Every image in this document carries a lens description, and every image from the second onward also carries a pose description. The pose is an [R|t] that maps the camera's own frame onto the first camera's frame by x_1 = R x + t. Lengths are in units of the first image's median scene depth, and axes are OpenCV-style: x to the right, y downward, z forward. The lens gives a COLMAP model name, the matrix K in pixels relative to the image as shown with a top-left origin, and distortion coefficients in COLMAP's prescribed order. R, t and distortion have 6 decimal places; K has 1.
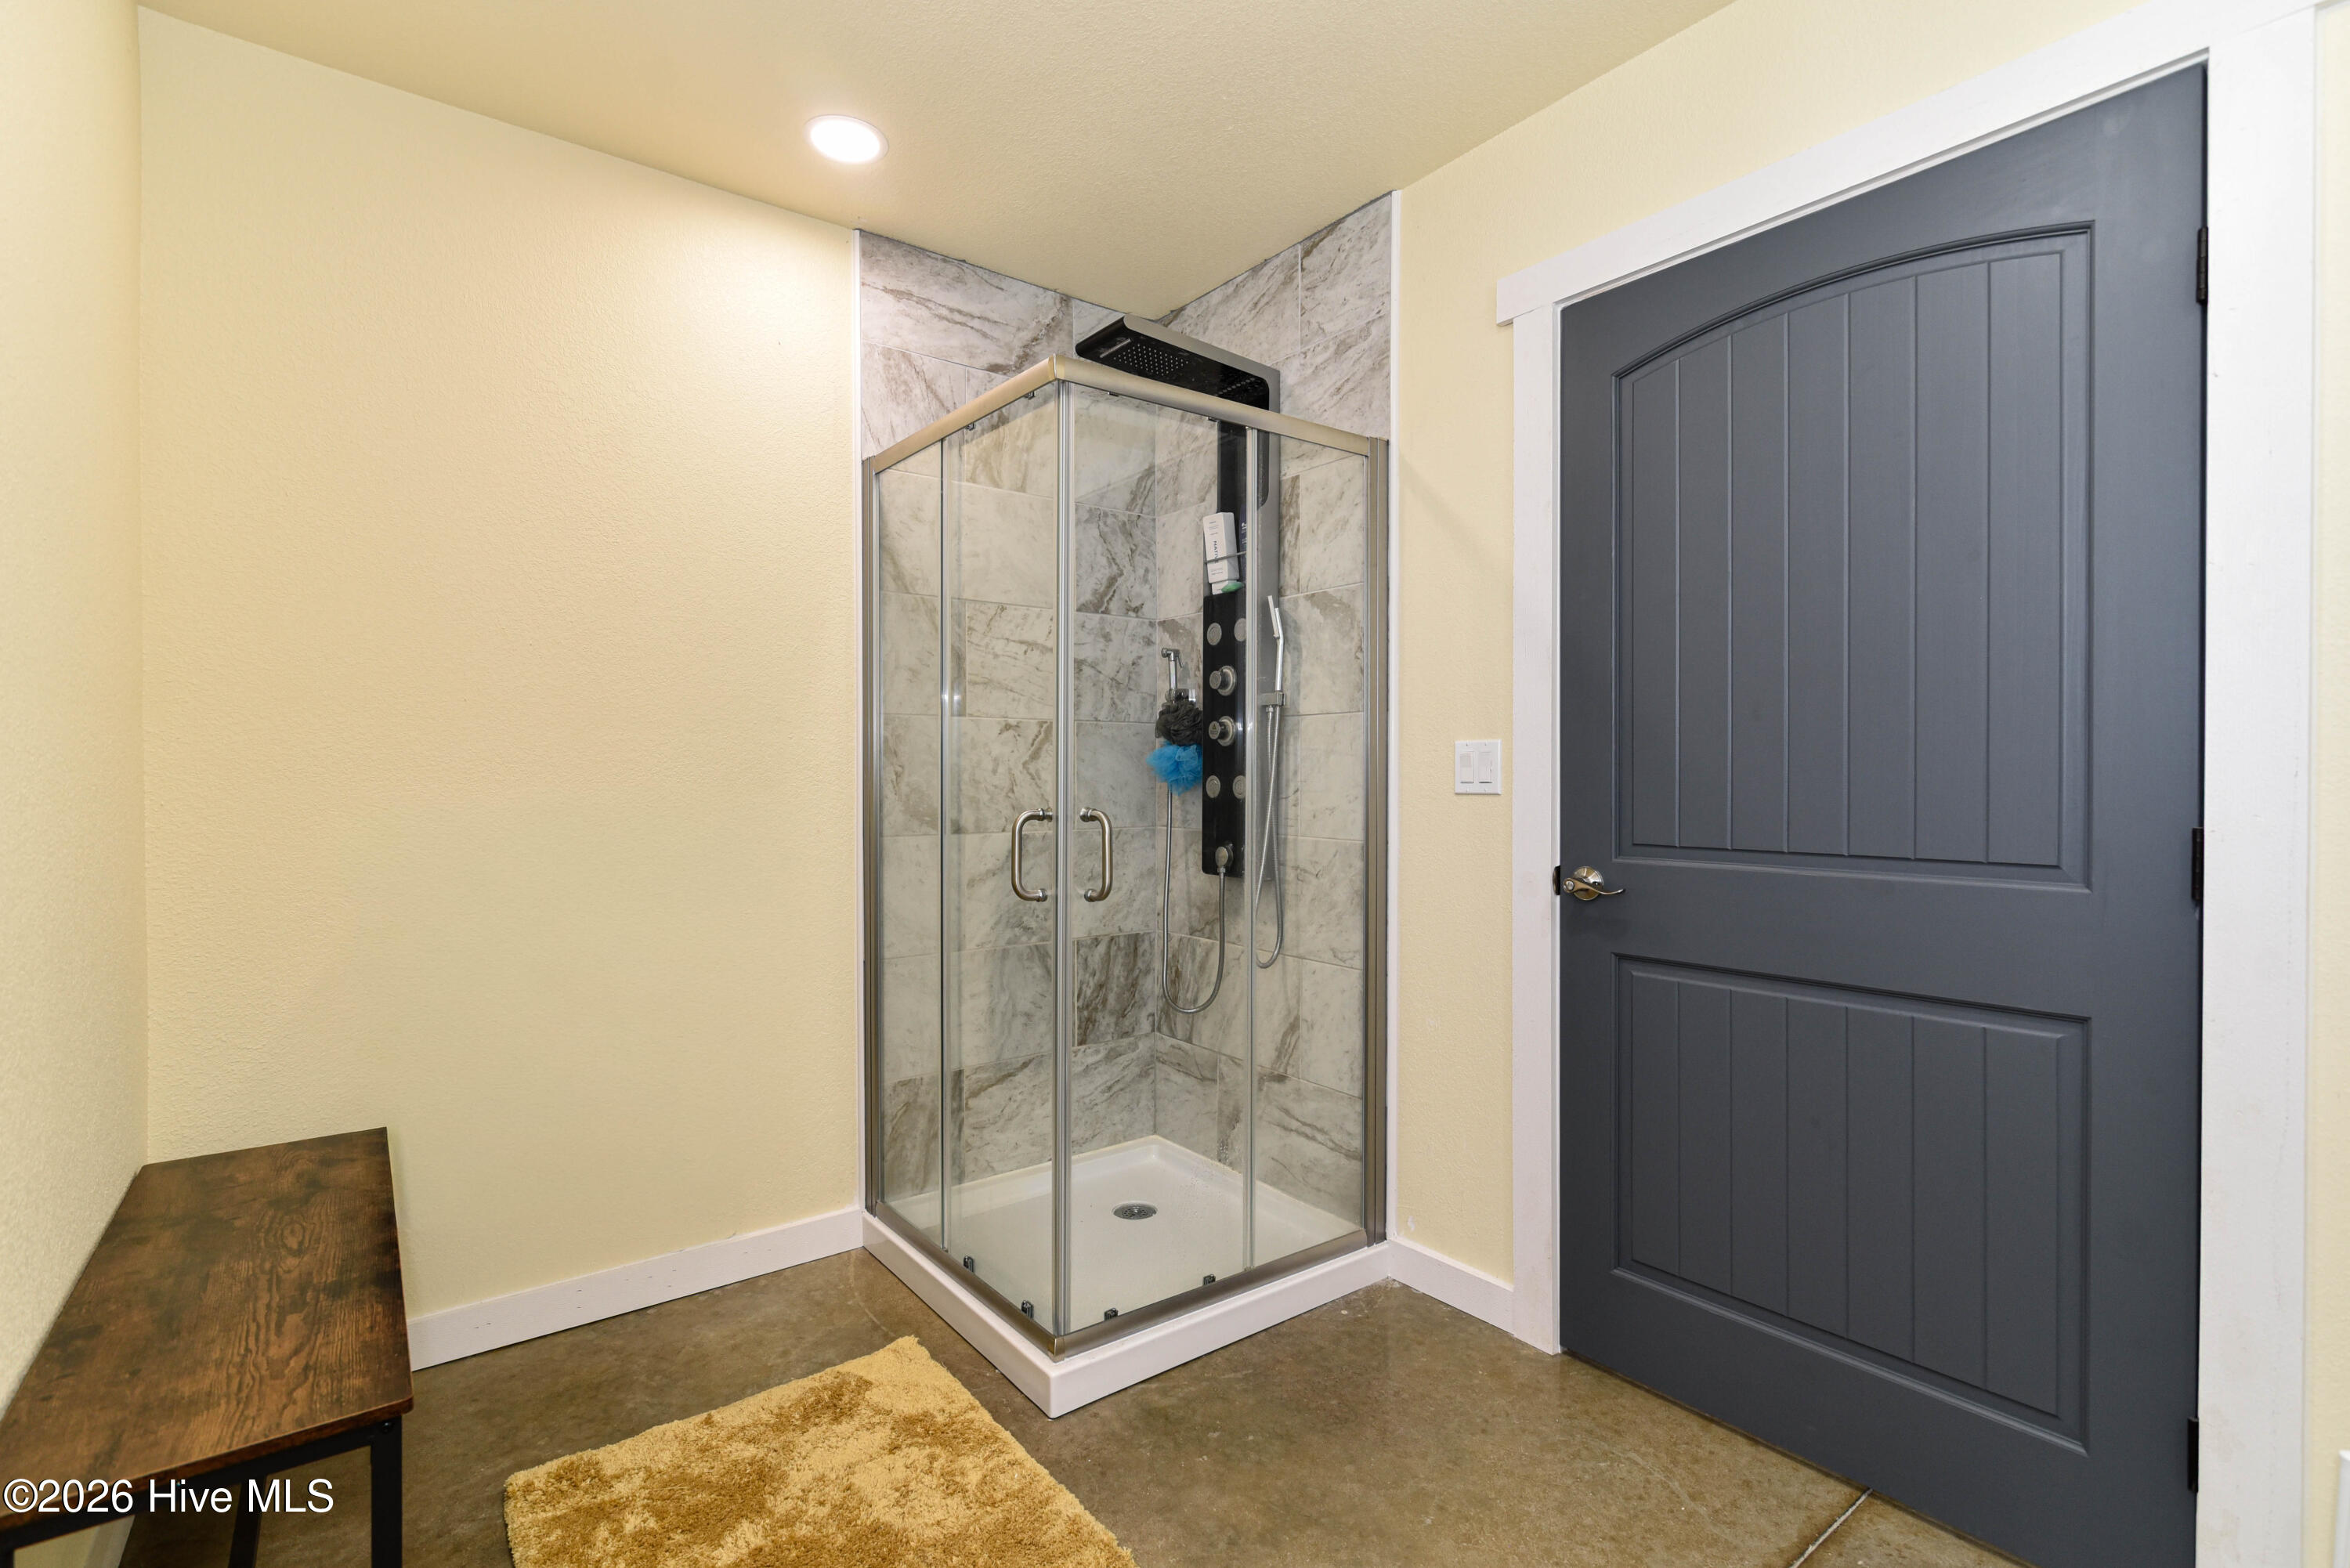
lens RADIAL K [[1078.2, 0, 1183.0], [0, 1078.2, 776.7], [0, 0, 1]] dist [-0.004996, 0.001751]
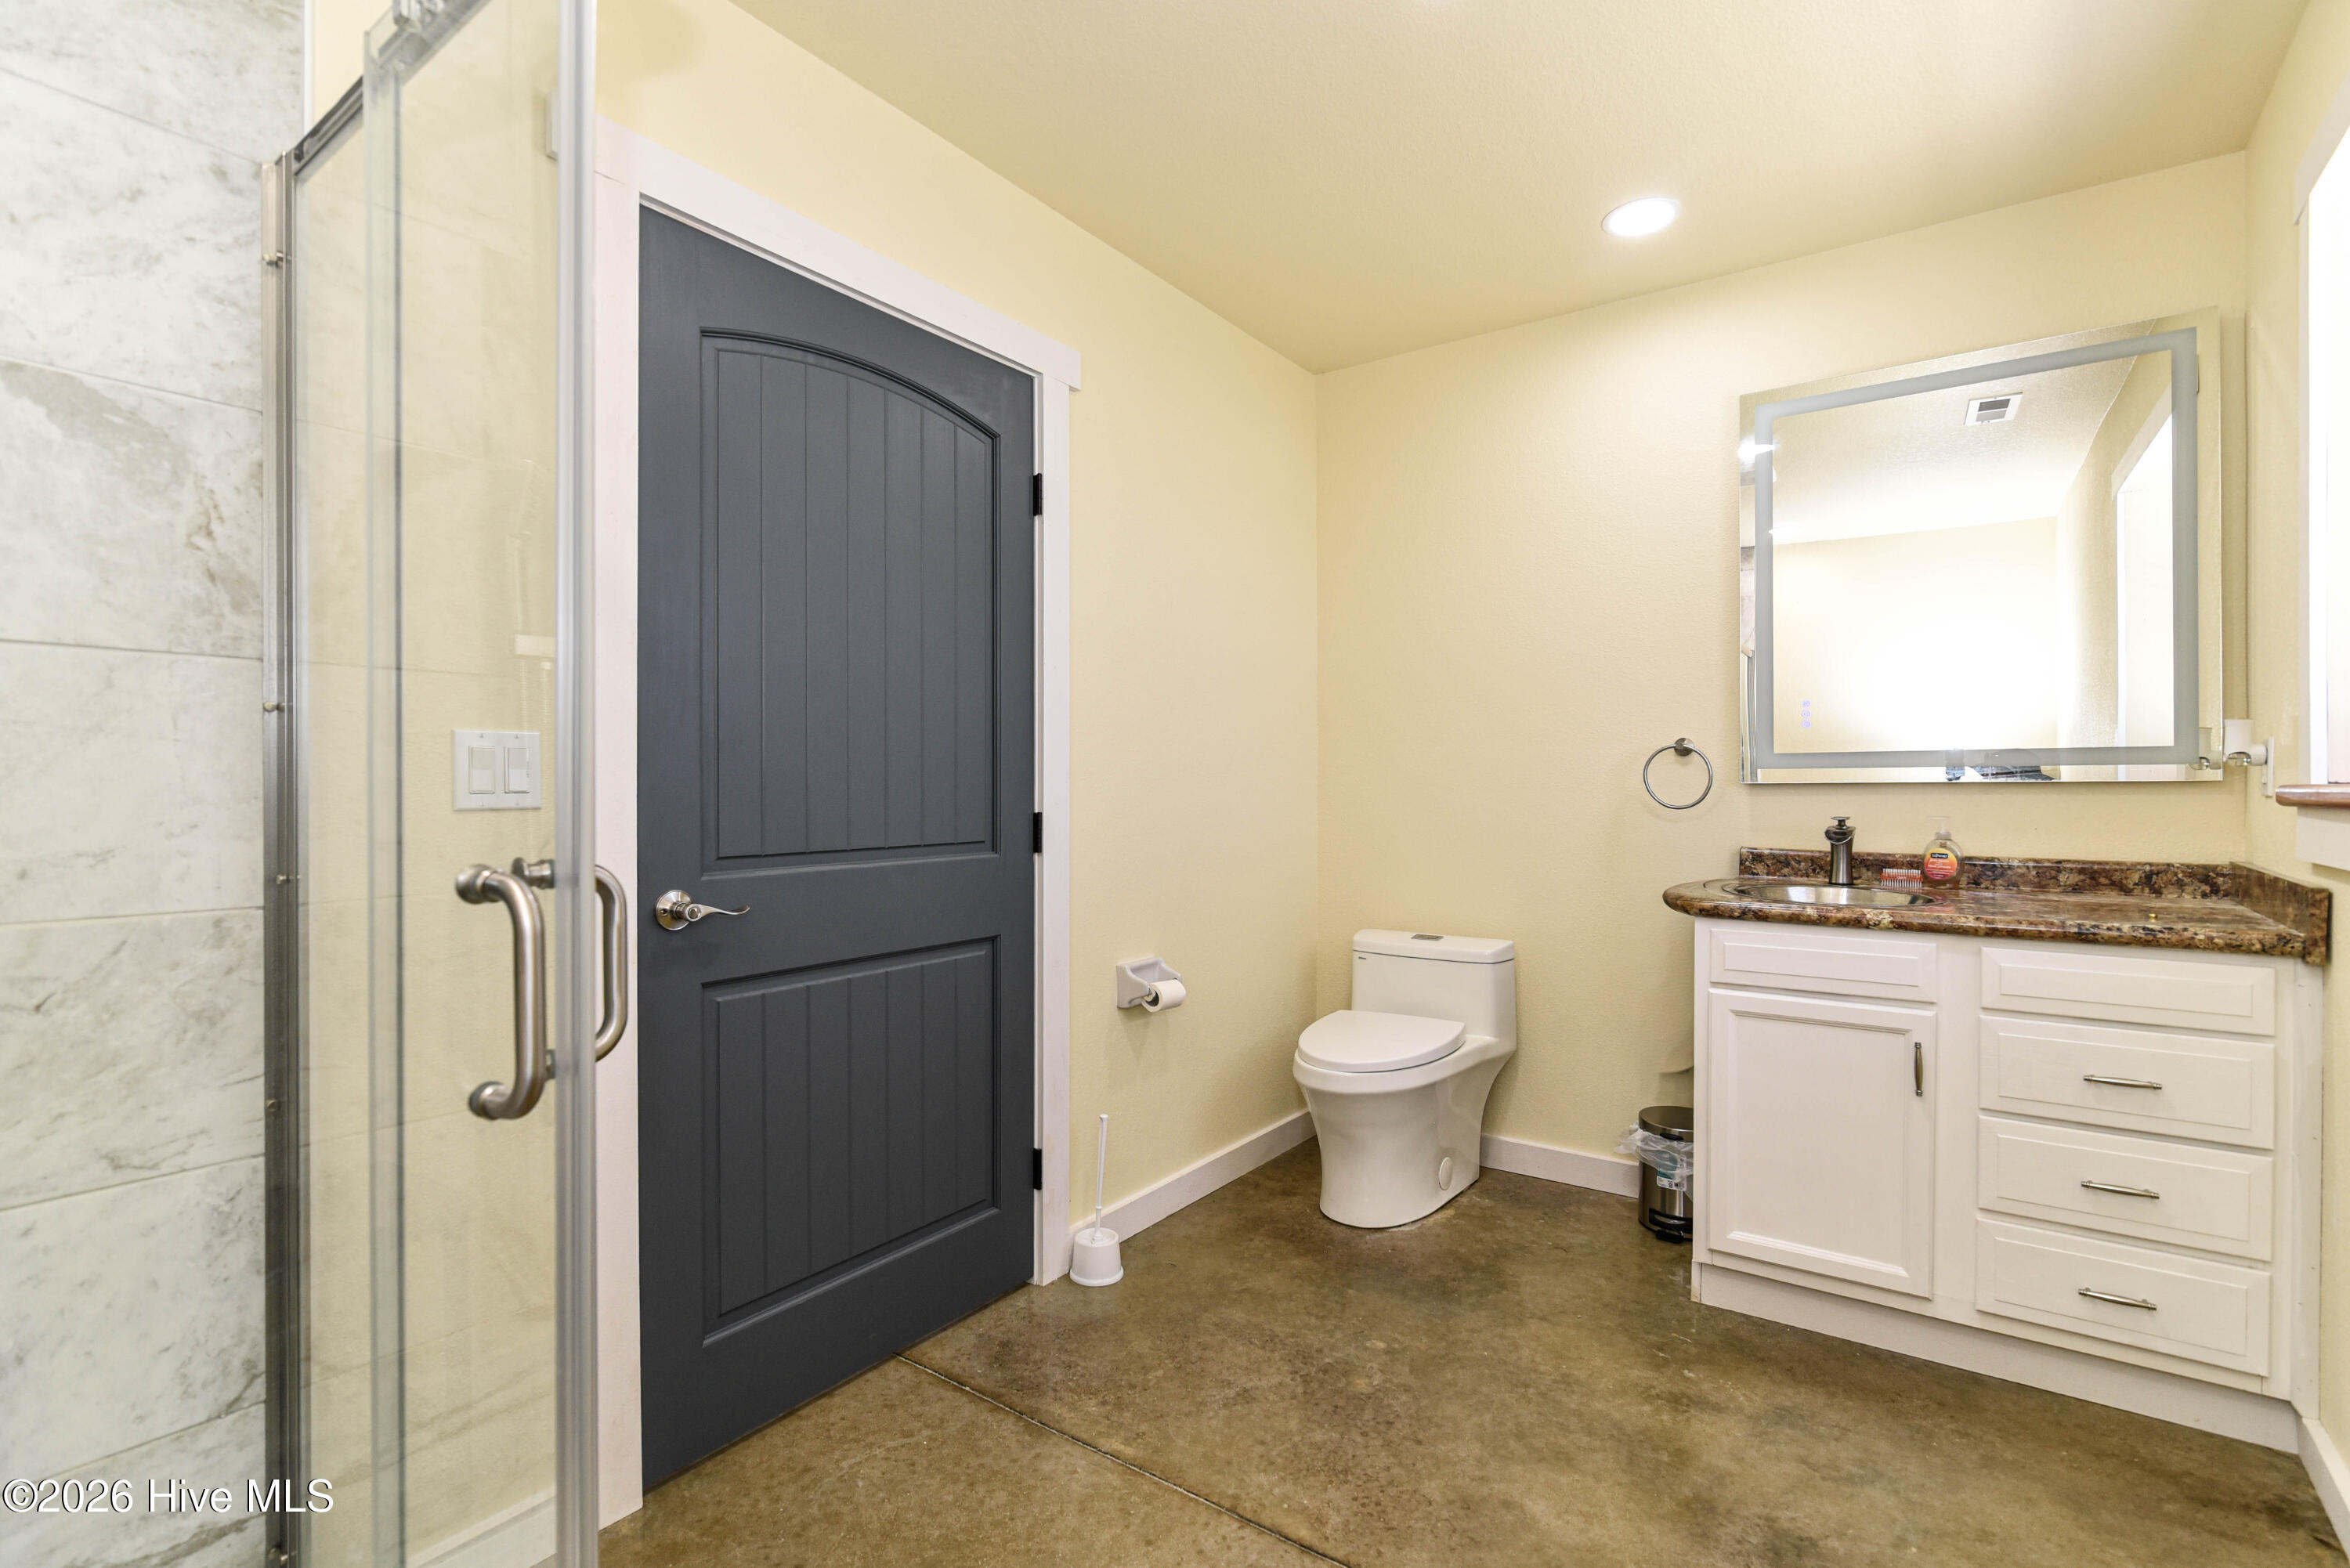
lens RADIAL K [[1078.2, 0, 1167.5], [0, 1078.2, 779.8], [0, 0, 1]] dist [-0.004996, 0.001751]
pose [[-0.277965, 0.002002, 0.960589, -0.536070], [0.000717, 0.999998, -0.001876, -0.000904], [-0.960591, 0.000167, -0.277966, 0.852848]]
